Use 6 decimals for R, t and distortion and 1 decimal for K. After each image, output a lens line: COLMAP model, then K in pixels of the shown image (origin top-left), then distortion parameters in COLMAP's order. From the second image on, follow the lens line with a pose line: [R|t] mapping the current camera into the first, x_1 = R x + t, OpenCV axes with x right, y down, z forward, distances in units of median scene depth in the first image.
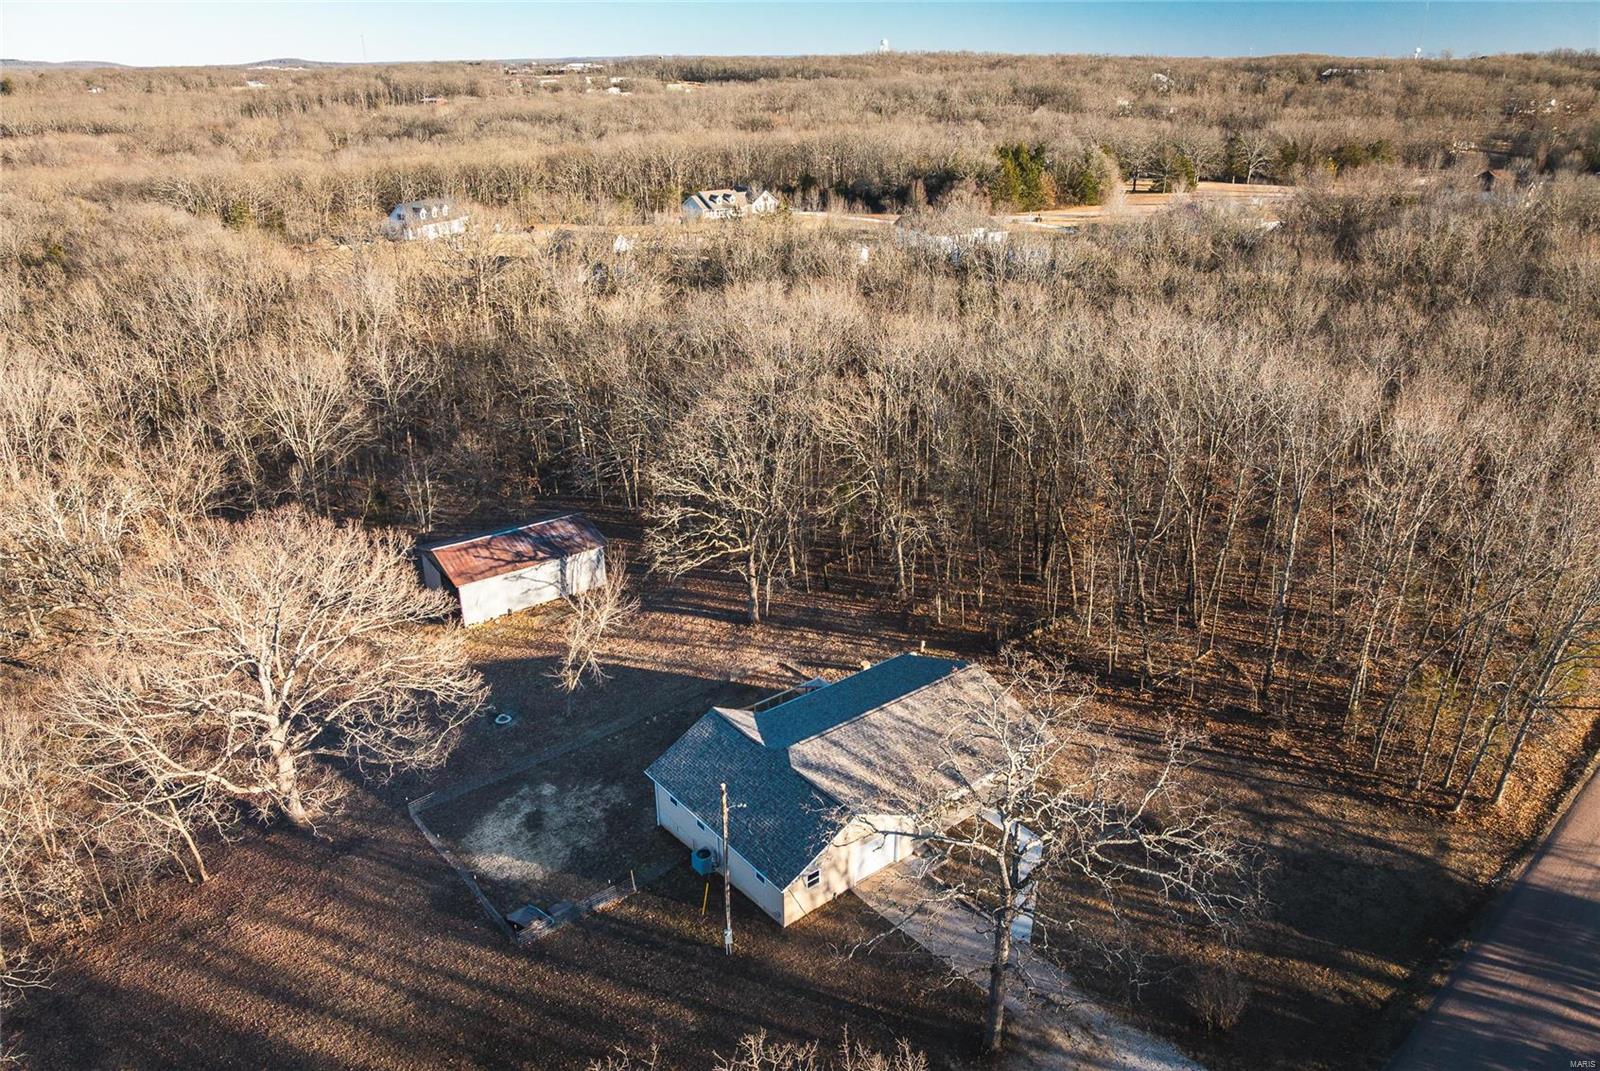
lens RADIAL K [[1097.4, 0, 824.8], [0, 1097.4, 536.2], [0, 0, 1]] dist [-0.002076, -0.001039]
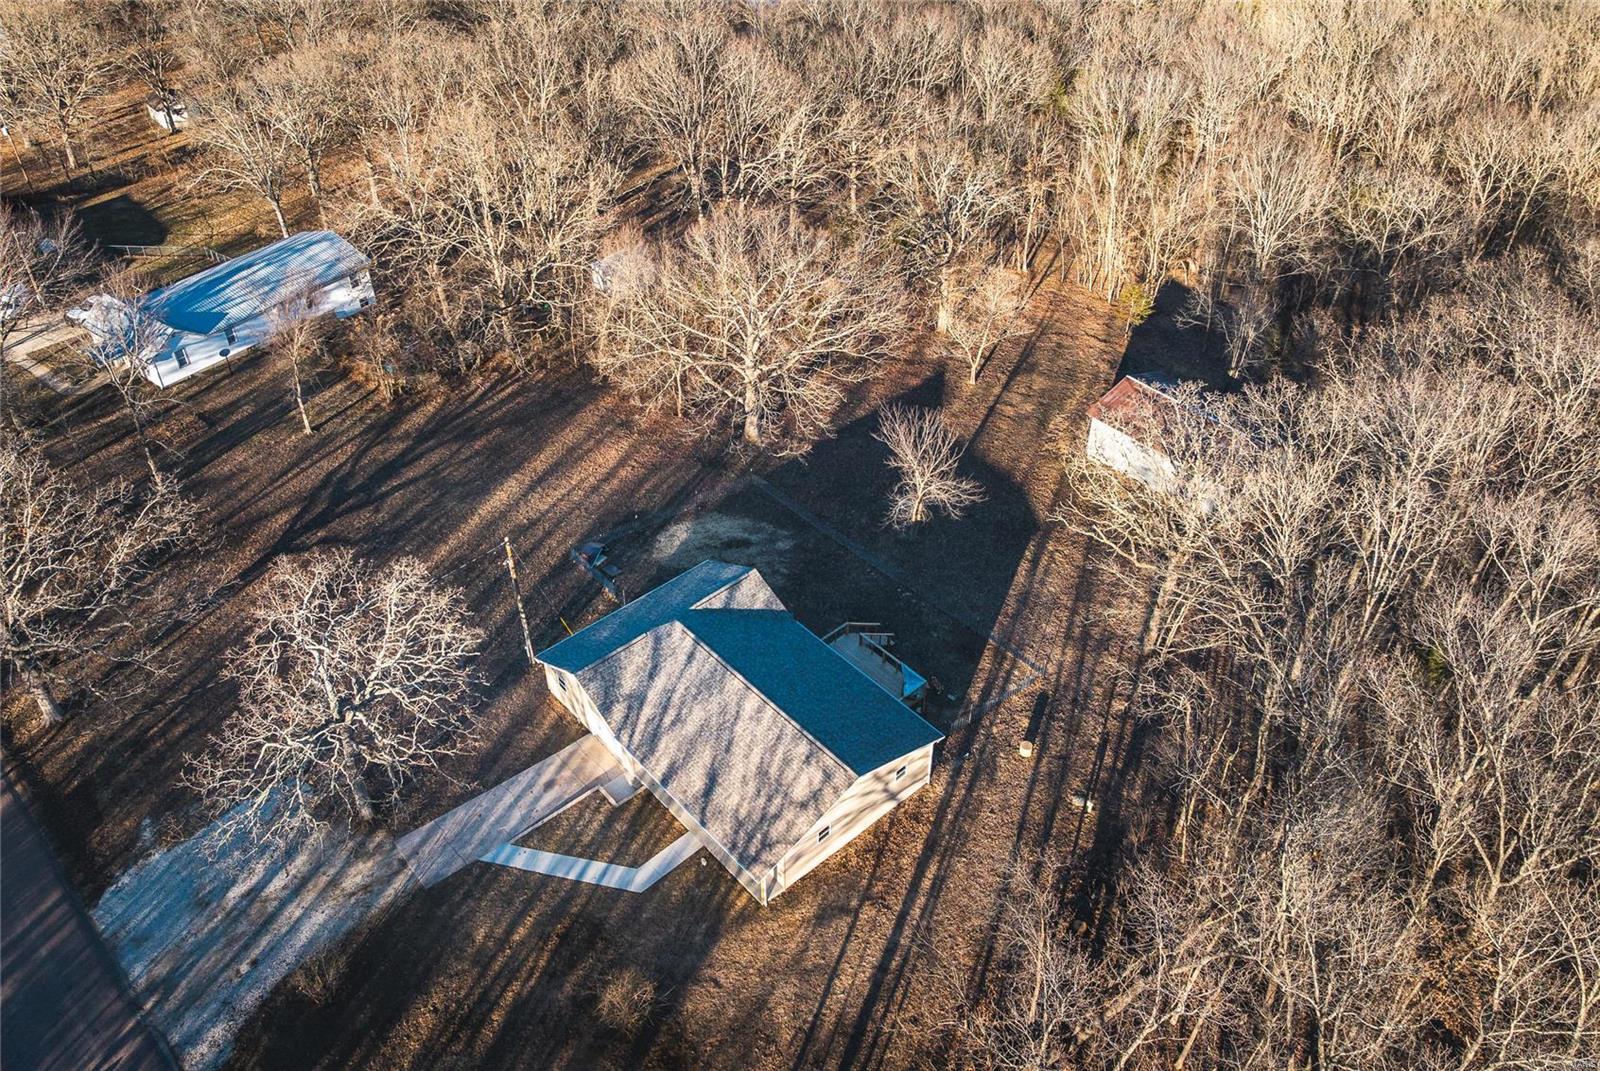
lens RADIAL K [[1097.4, 0, 824.8], [0, 1097.4, 536.2], [0, 0, 1]] dist [-0.002076, -0.001039]
pose [[0.061363, 0.634244, -0.770694, 0.699118], [-0.389788, 0.726063, 0.566479, -0.489003], [0.918858, 0.265646, 0.291774, 0.784192]]
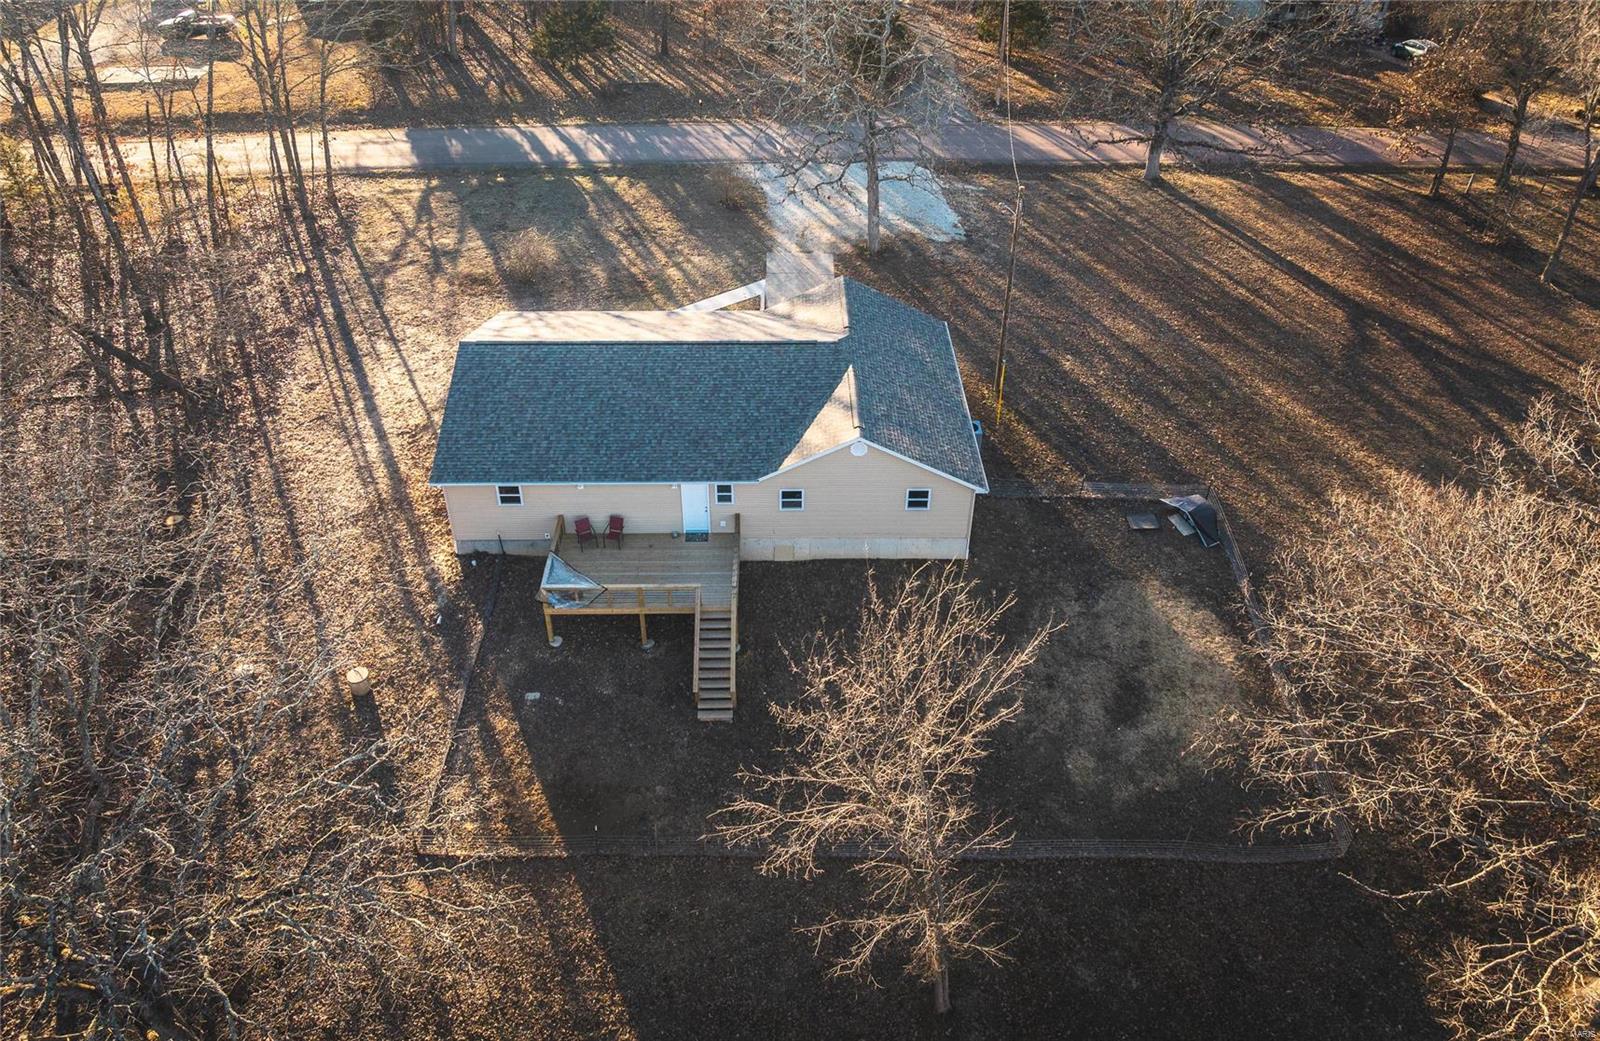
lens RADIAL K [[1074.3, 0, 800.0], [0, 1074.3, 520.5], [0, 0, 1]] dist [-0.004047, -0.051249]
pose [[-0.777335, -0.374901, 0.505173, -0.408063], [0.251860, 0.550394, 0.796010, -0.290703], [-0.576469, 0.746000, -0.333418, 1.301836]]
